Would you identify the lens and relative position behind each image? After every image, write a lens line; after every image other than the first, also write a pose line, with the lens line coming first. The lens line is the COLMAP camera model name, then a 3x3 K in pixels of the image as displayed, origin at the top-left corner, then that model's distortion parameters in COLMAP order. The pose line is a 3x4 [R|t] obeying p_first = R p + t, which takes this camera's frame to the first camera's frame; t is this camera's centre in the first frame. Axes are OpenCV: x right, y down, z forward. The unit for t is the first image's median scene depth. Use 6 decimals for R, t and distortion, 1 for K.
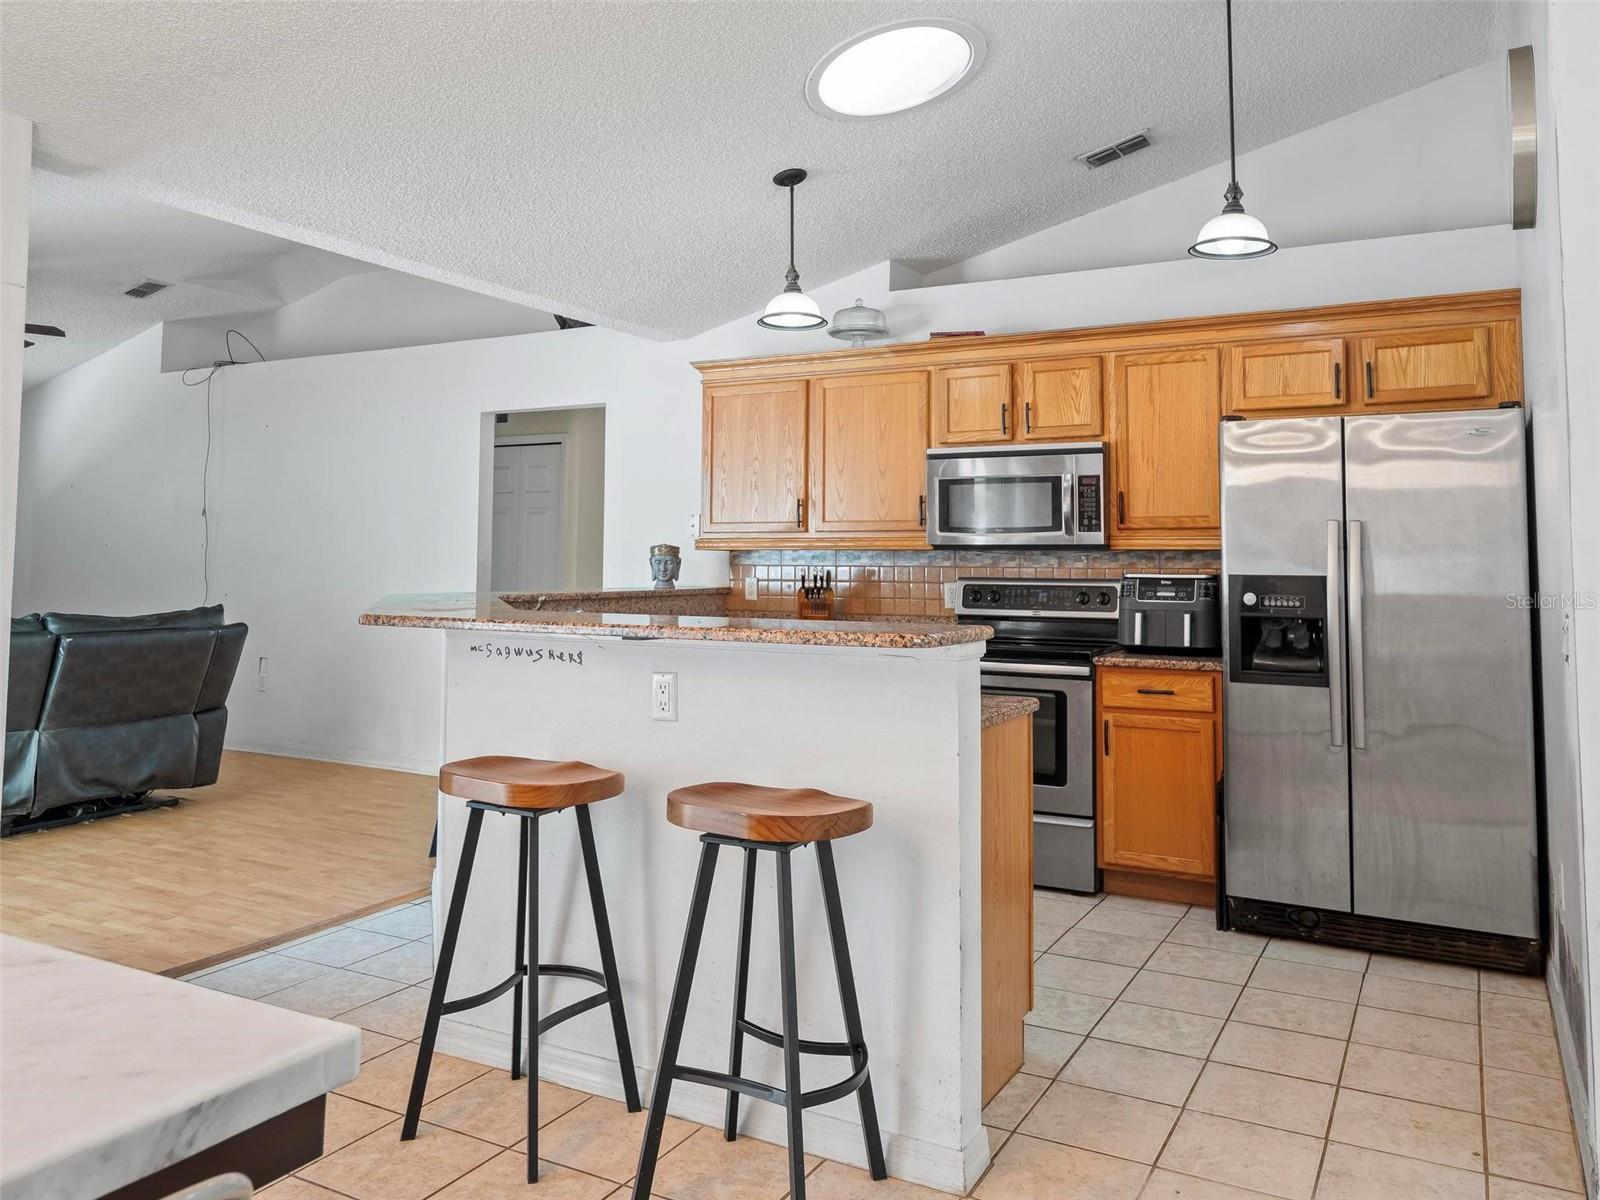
lens RADIAL K [[1204.3, 0, 803.2], [0, 1204.3, 484.6], [0, 0, 1]] dist [0.005790, -0.013550]
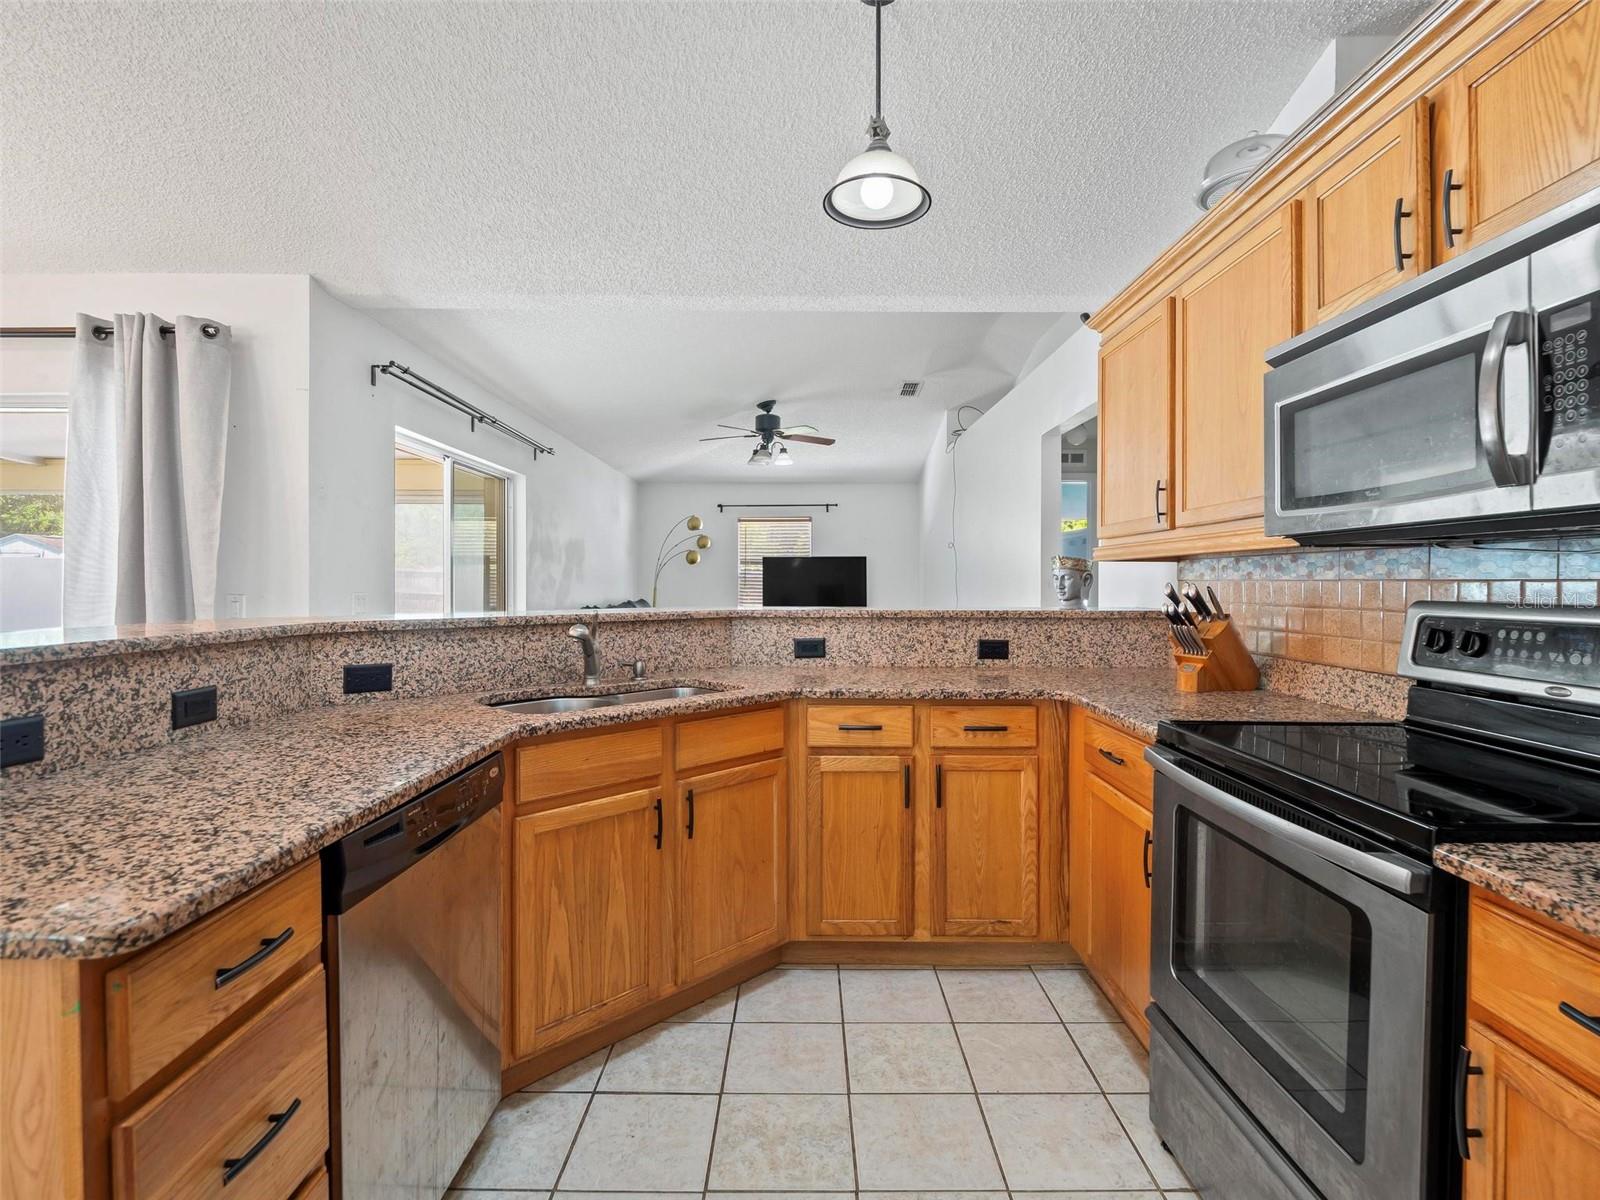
lens RADIAL K [[784.1, 0, 801.7], [0, 784.1, 588.9], [0, 0, 1]] dist [-0.009190, -0.003489]
pose [[0.474978, 0.003493, -0.879991, 0.324813], [0.055147, 0.997908, 0.033727, 0.053087], [0.878268, -0.064548, 0.473792, 0.706074]]
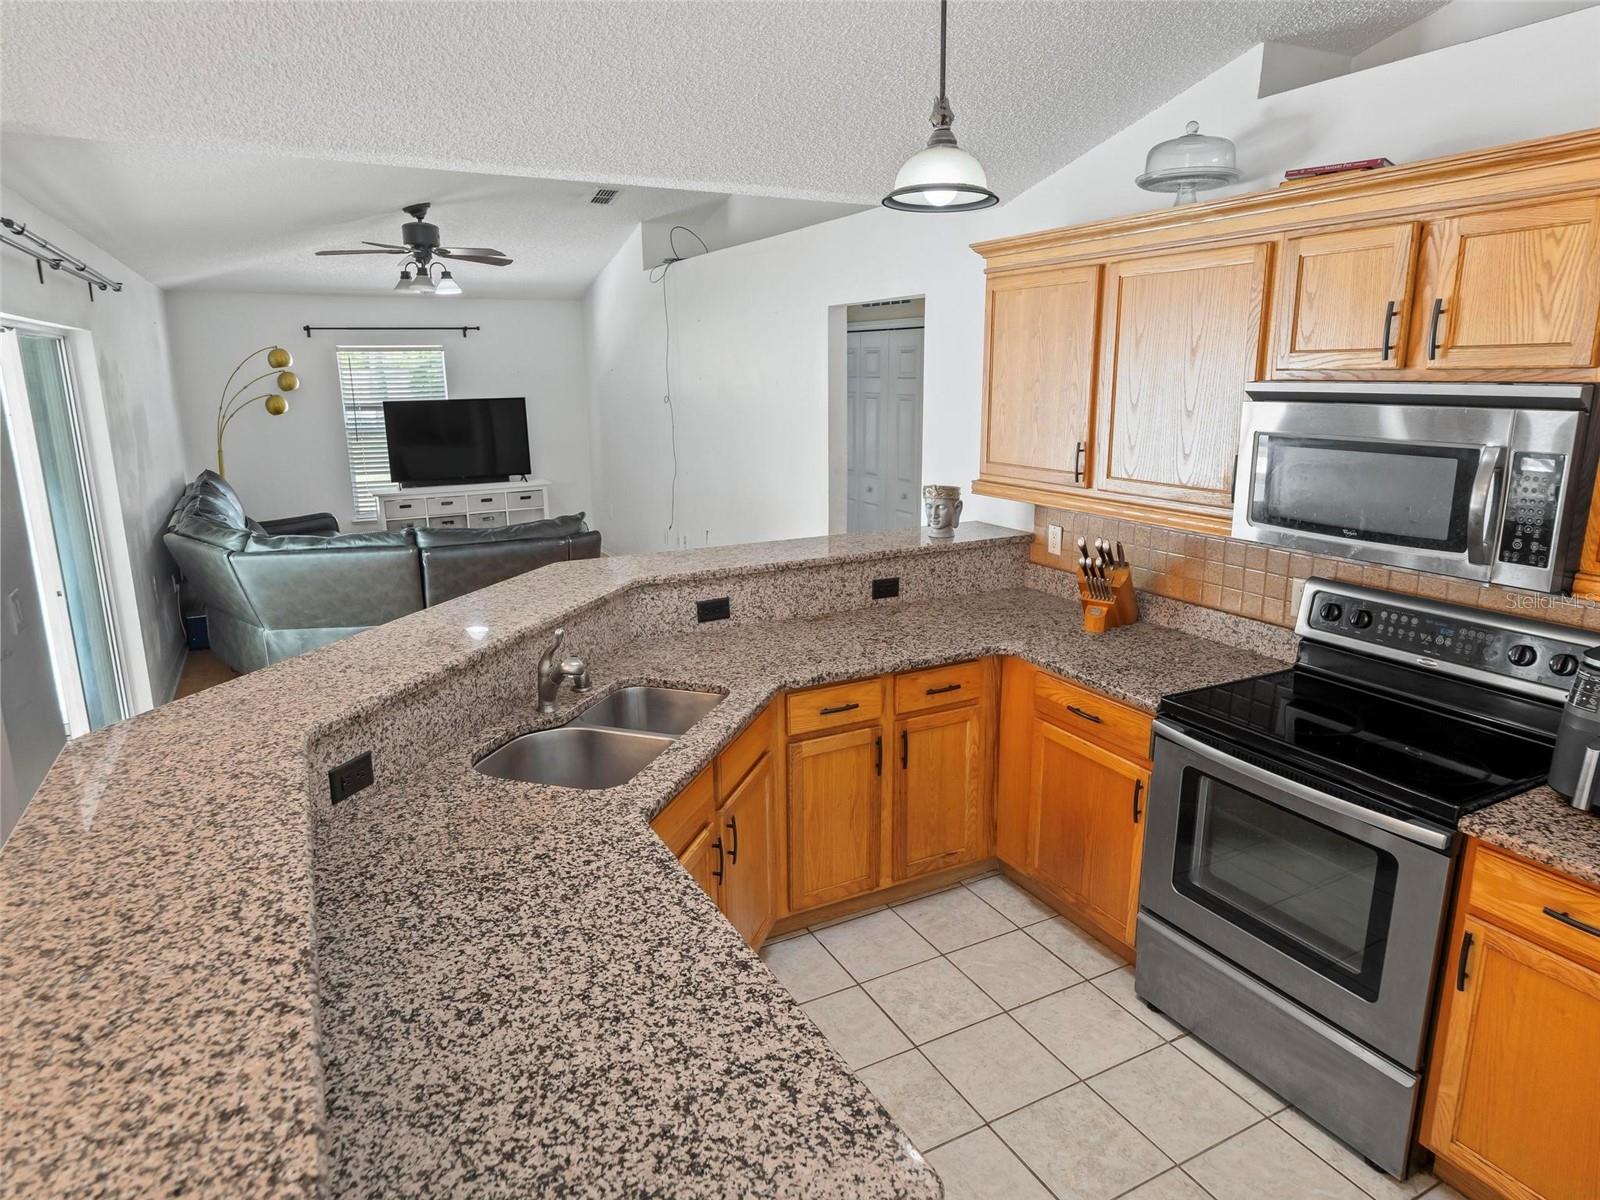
lens RADIAL K [[961.4, 0, 801.1], [0, 961.4, 585.4], [0, 0, 1]] dist [0.006078, -0.009698]
pose [[0.829074, 0.112097, -0.547788, 0.207765], [0.048203, 0.961721, 0.269757, -0.077765], [0.557058, -0.250054, 0.791934, 0.498760]]
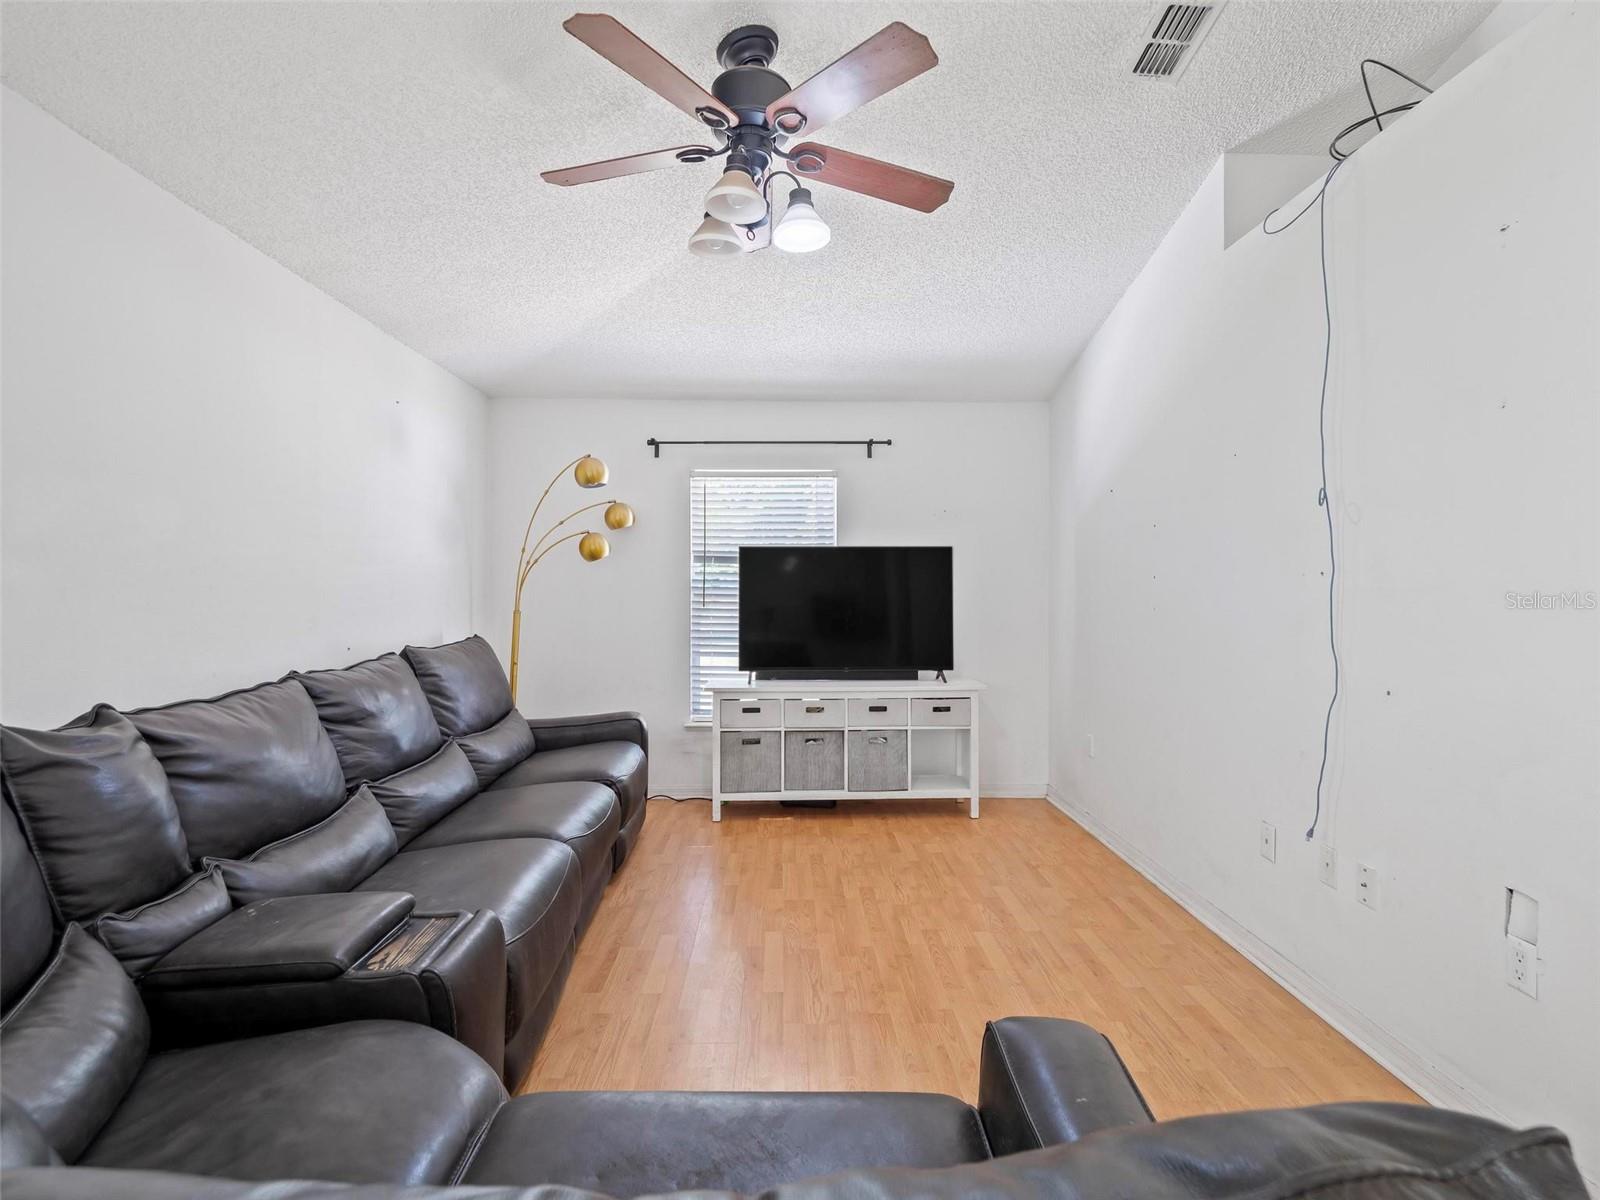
lens RADIAL K [[784.1, 0, 789.0], [0, 784.1, 583.3], [0, 0, 1]] dist [-0.009190, -0.003489]
pose [[0.483412, -0.006400, -0.875369, -0.562185], [0.054918, 0.998225, 0.023030, 0.059530], [0.873668, -0.059206, 0.482906, 1.133796]]
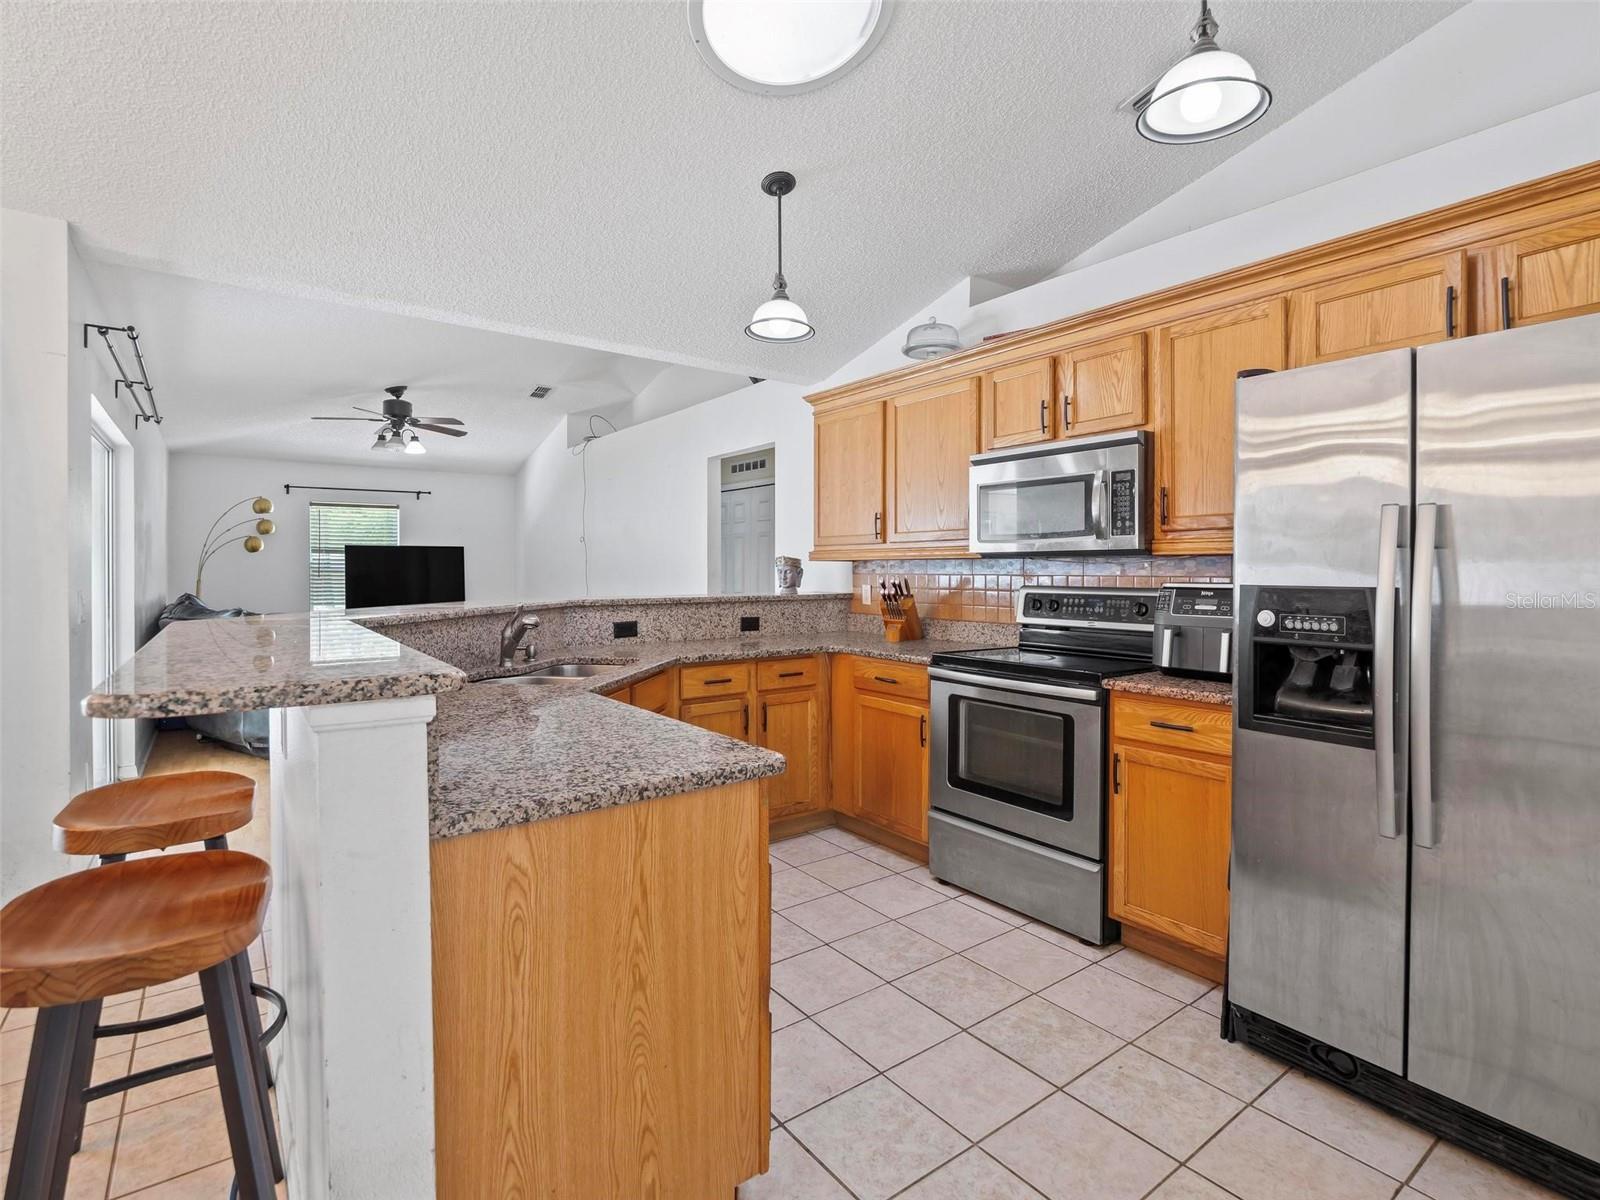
lens RADIAL K [[784.1, 0, 803.7], [0, 784.1, 574.1], [0, 0, 1]] dist [-0.009190, -0.003489]
pose [[0.905704, -0.002703, -0.423903, 0.268131], [0.031077, 0.997712, 0.060036, 0.025945], [0.422771, -0.067549, 0.903716, 0.383476]]
